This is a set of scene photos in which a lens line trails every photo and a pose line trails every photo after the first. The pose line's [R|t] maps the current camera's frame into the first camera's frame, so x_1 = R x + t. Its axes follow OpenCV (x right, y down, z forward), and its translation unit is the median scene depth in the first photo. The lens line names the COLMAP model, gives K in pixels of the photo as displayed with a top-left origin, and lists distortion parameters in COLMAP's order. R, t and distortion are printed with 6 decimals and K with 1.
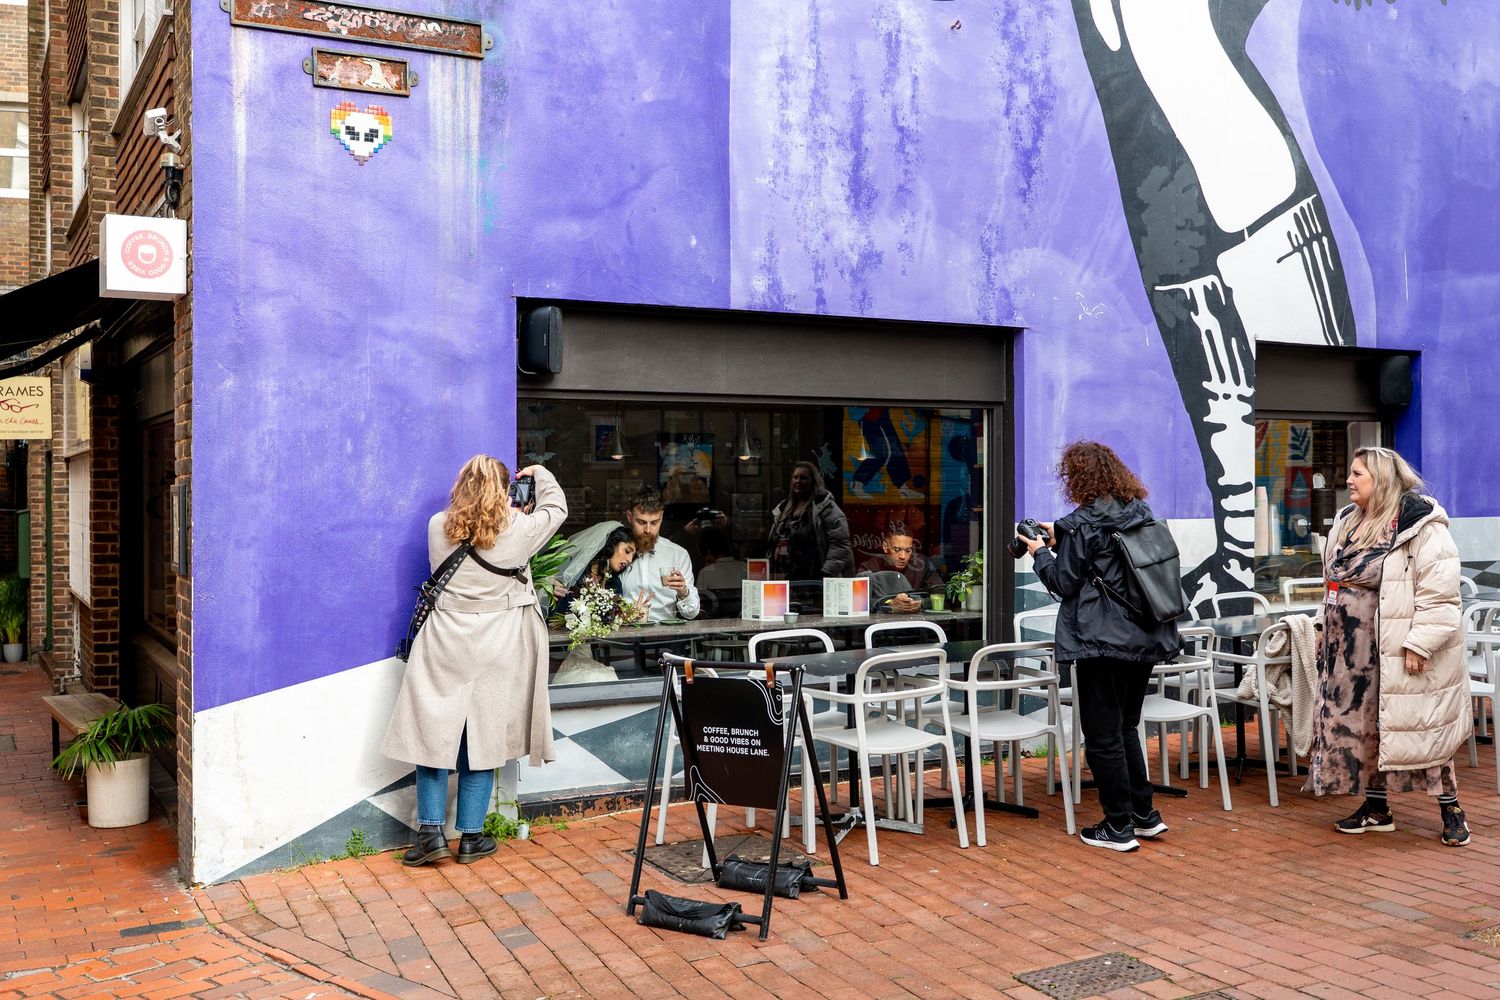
lens RADIAL K [[1466.8, 0, 750.0], [0, 1466.8, 500.0], [0, 0, 1]] dist [0.007222, -0.004668]
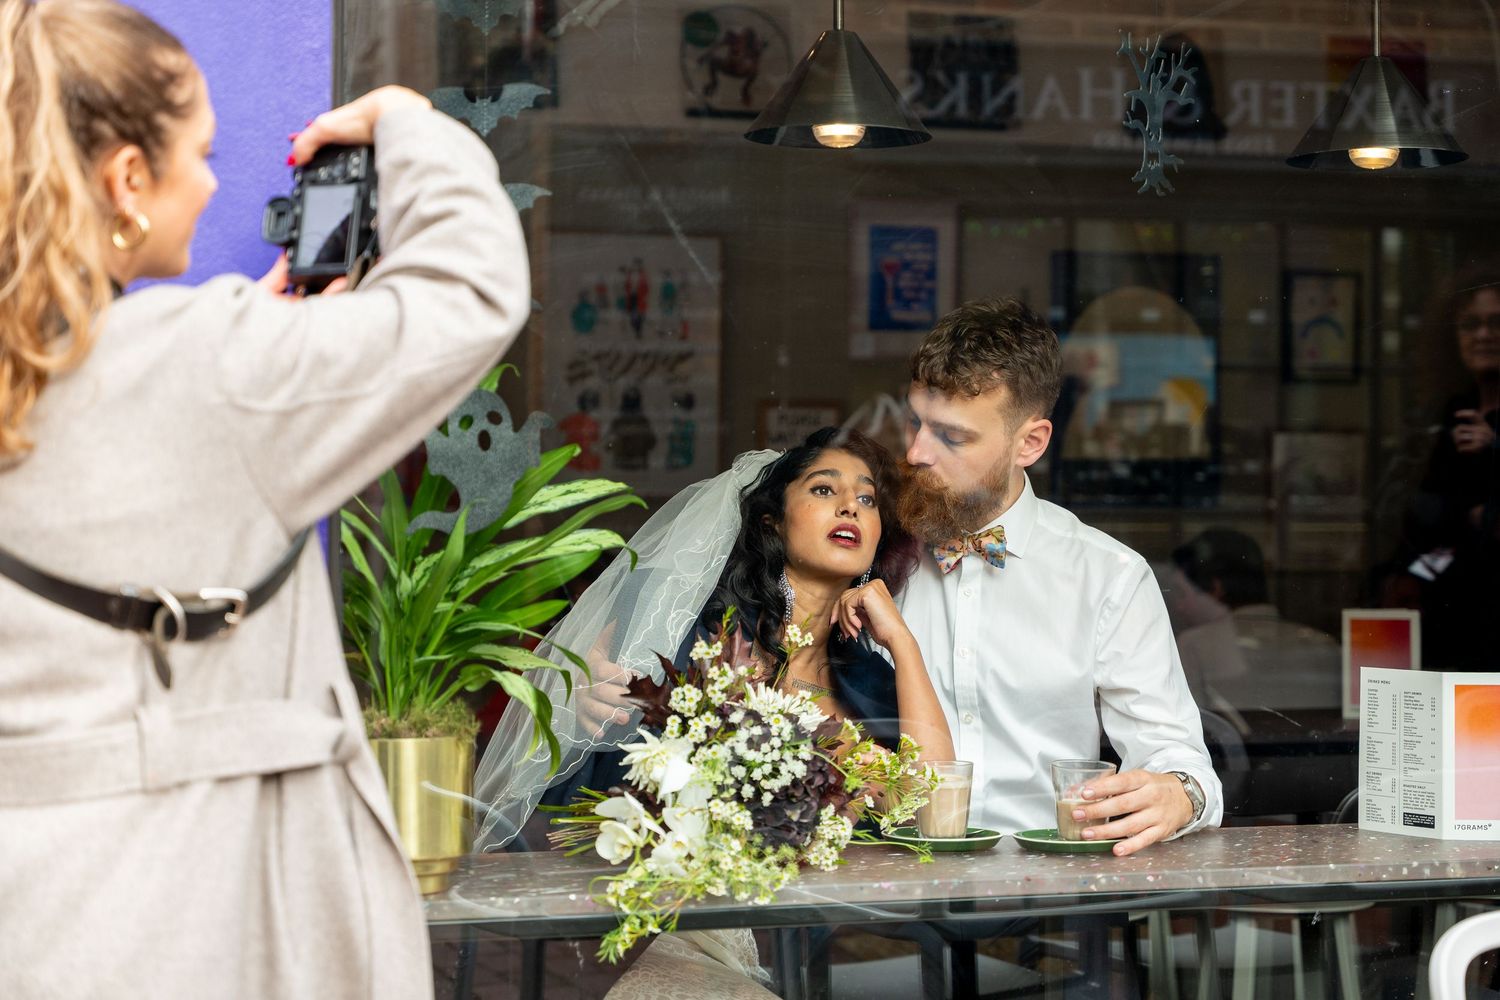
lens RADIAL K [[3007.2, 0, 750.0], [0, 3007.2, 500.0], [0, 0, 1]] dist [0.524259, 0.016798]
pose [[0.984297, -0.000809, -0.176517, -0.016895], [-0.000635, 0.999967, -0.008122, 0.033574], [0.176517, 0.008106, 0.984264, 0.519359]]
